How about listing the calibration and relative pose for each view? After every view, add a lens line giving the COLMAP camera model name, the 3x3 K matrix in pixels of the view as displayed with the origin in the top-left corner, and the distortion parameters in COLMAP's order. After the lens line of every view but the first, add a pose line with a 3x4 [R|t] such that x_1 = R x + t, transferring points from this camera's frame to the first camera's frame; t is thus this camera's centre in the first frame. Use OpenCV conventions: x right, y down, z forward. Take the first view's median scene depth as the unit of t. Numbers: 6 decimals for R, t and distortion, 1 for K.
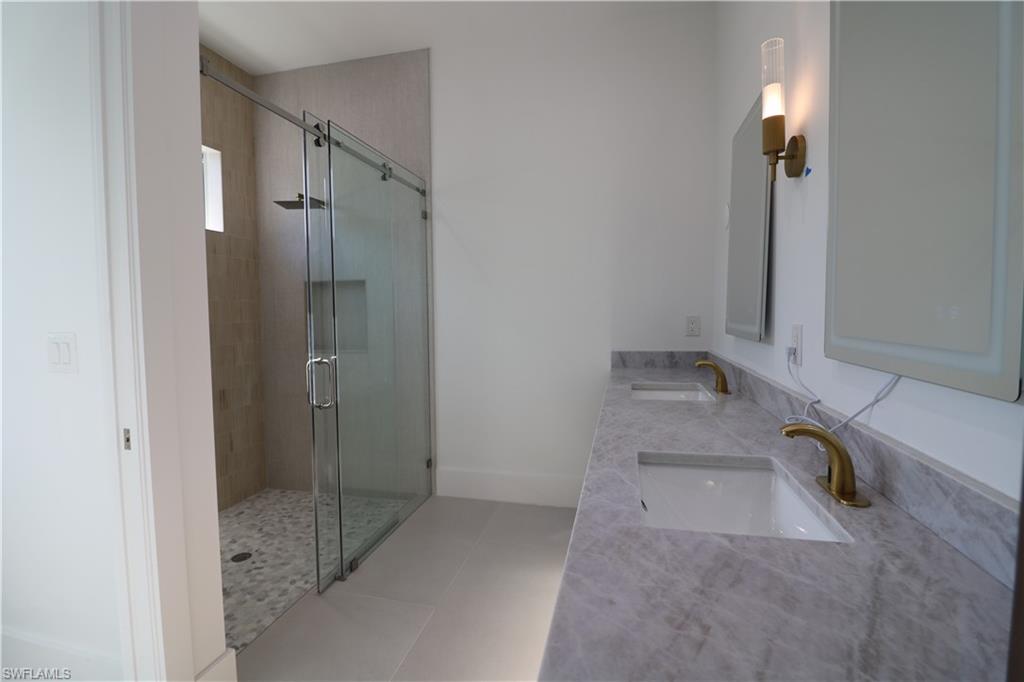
lens RADIAL K [[475.2, 0, 506.8], [0, 475.2, 334.1], [0, 0, 1]] dist [0.018914, -0.023099]
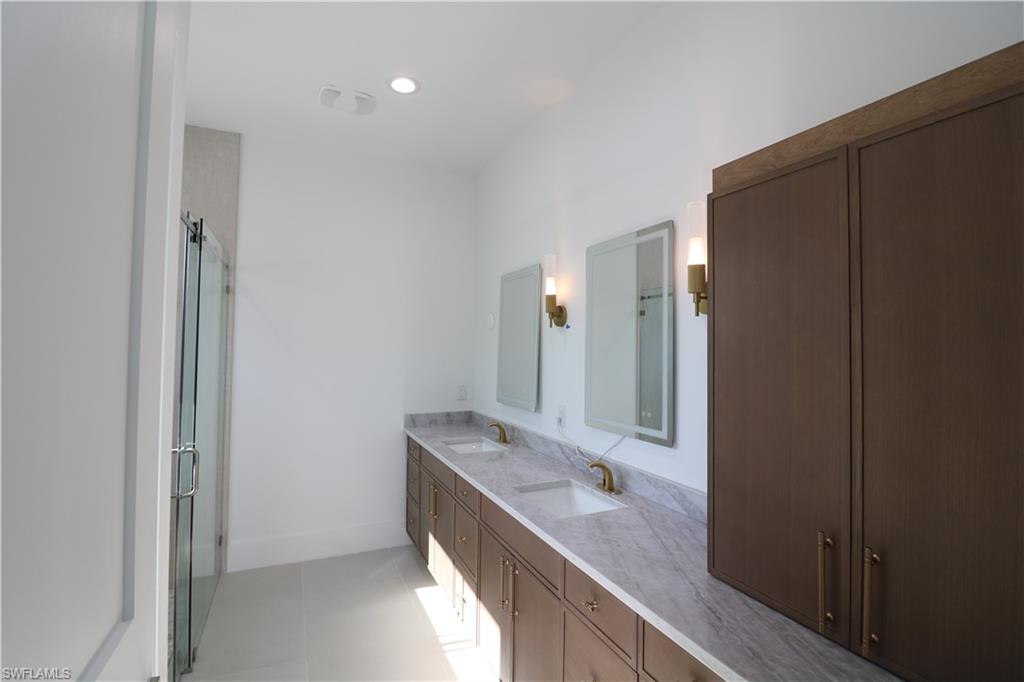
lens RADIAL K [[475.2, 0, 506.8], [0, 475.2, 334.1], [0, 0, 1]] dist [0.018914, -0.023099]
pose [[0.787317, 0.040634, 0.615208, -0.736093], [0.010008, 0.996852, -0.078648, -0.155514], [-0.616467, 0.068078, 0.784432, -0.356824]]
